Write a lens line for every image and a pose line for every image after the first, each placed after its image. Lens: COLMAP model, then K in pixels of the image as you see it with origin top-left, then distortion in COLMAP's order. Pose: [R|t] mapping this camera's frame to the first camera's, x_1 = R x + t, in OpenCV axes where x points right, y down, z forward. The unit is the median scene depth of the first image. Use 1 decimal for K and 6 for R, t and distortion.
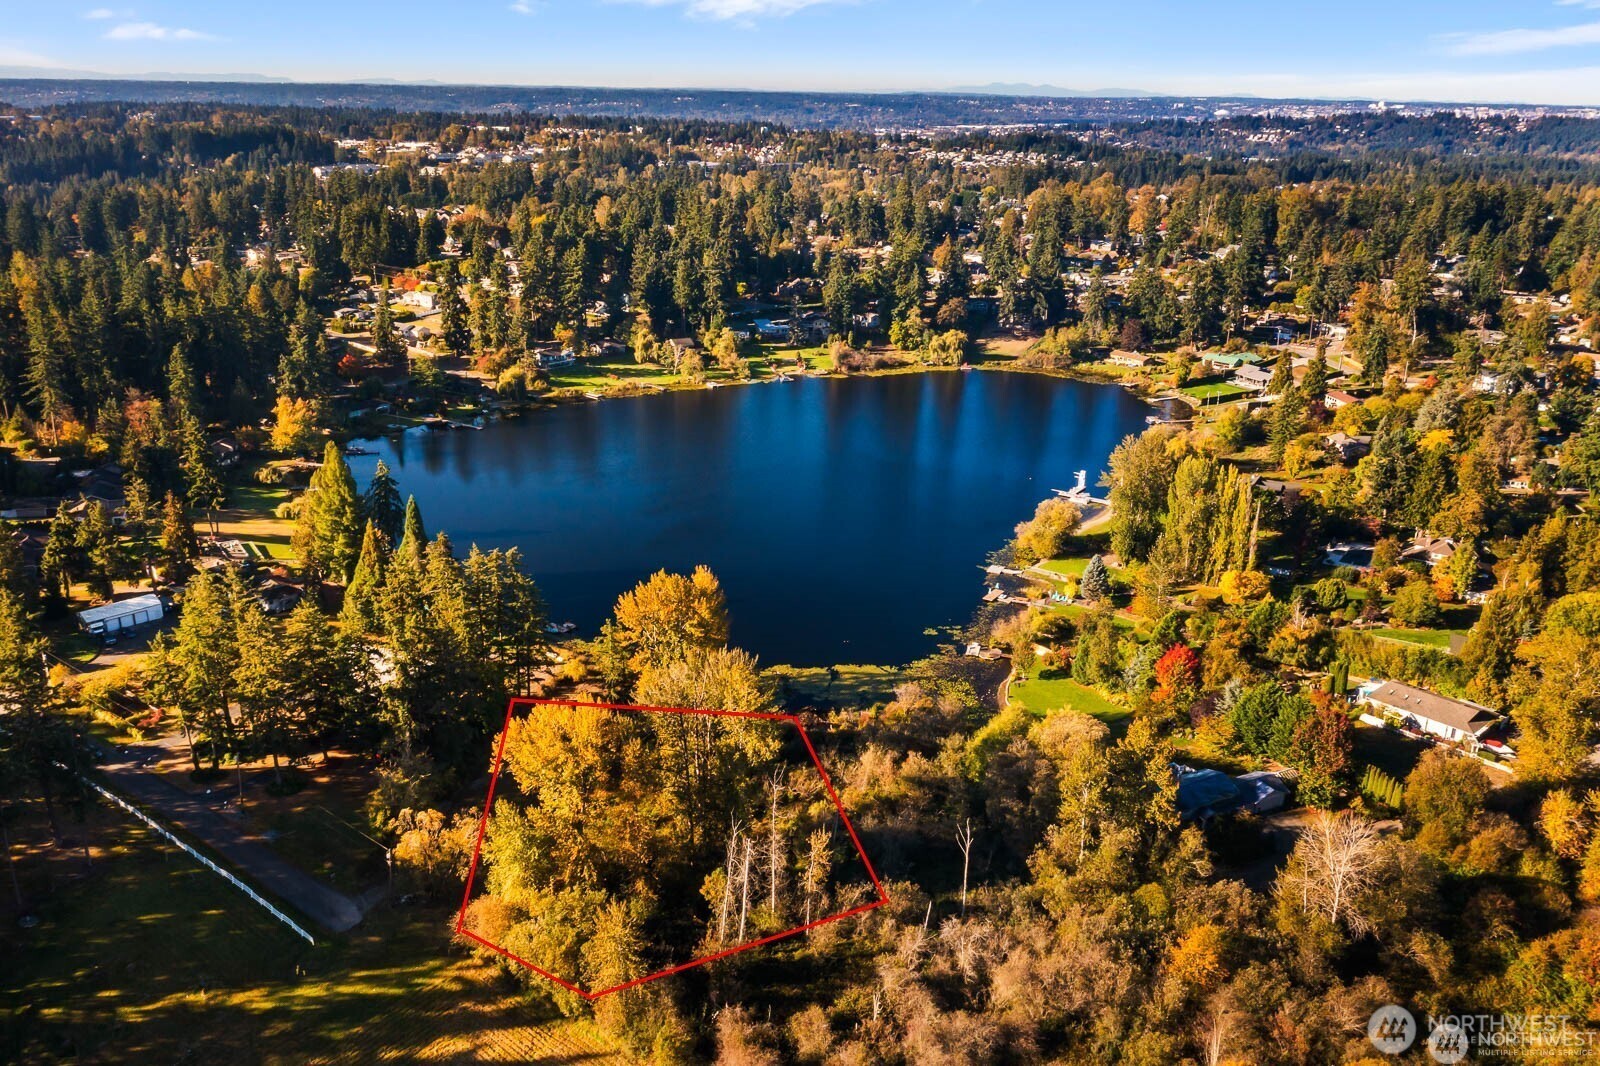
lens RADIAL K [[1265.0, 0, 800.0], [0, 1265.0, 533.0], [0, 0, 1]] dist [-0.008270, 0.001374]
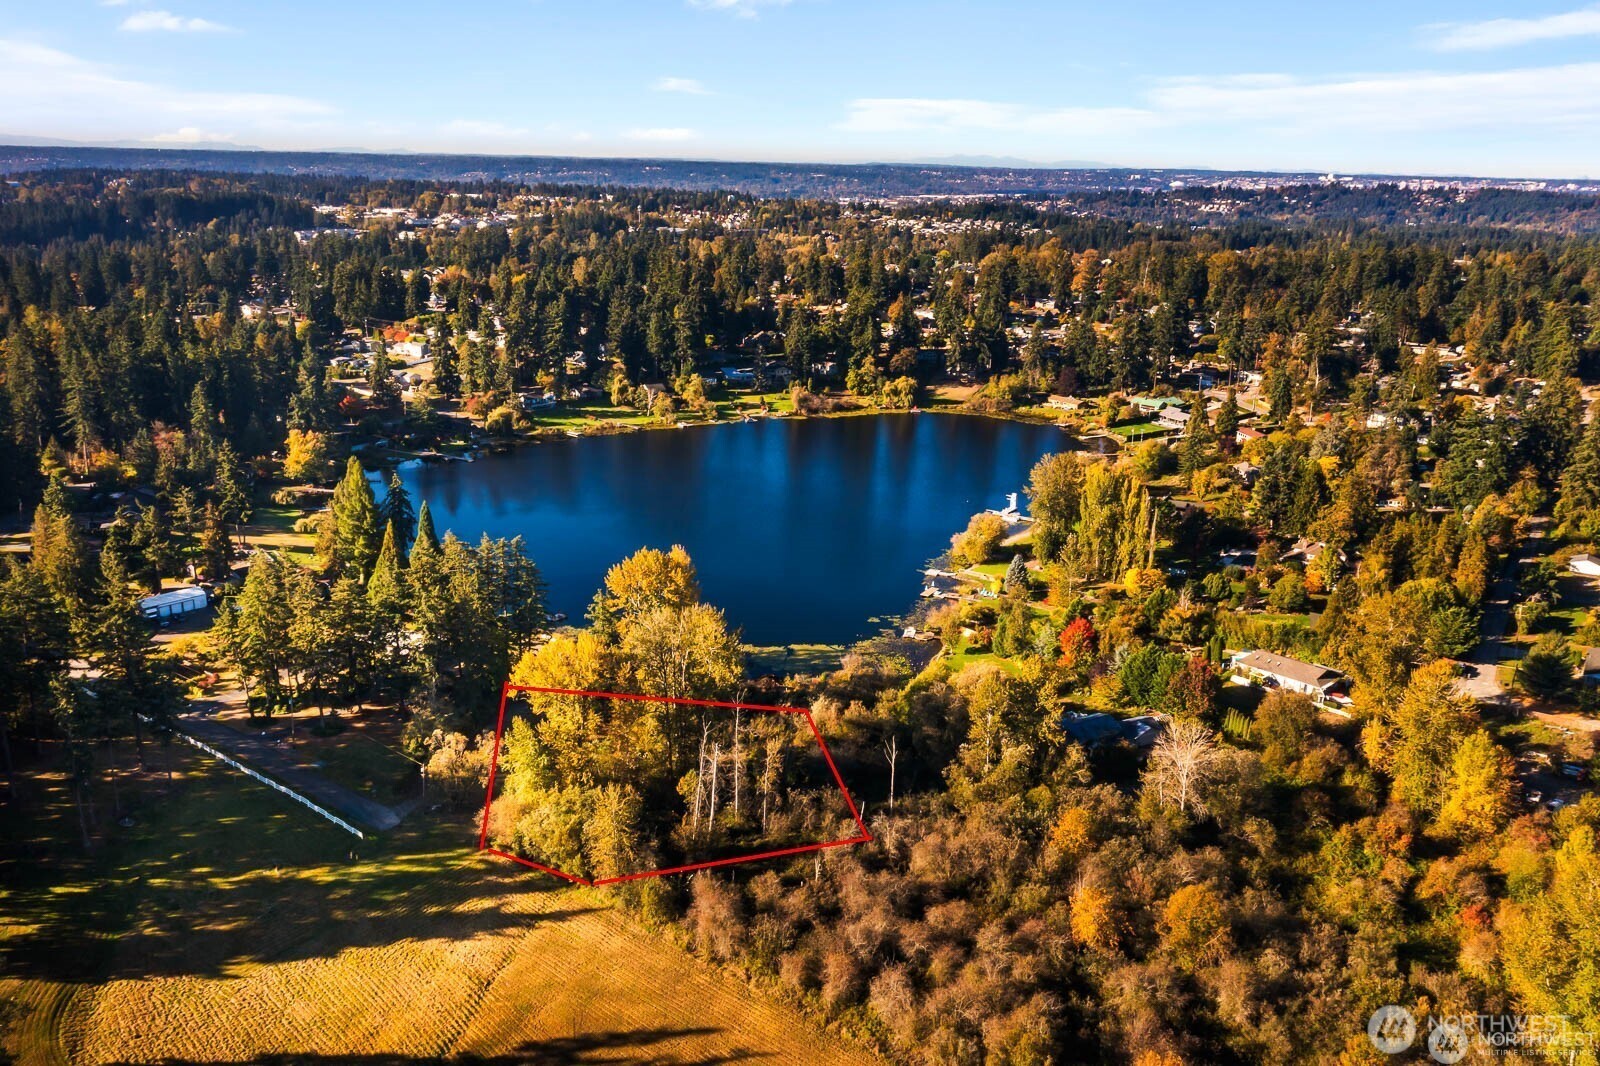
lens RADIAL K [[1265.0, 0, 800.0], [0, 1265.0, 533.0], [0, 0, 1]] dist [-0.008270, 0.001374]
pose [[0.999666, -0.002867, 0.025669, 0.005098], [0.004164, 0.998711, -0.050585, 0.046551], [-0.025490, 0.050675, 0.998390, -0.128049]]
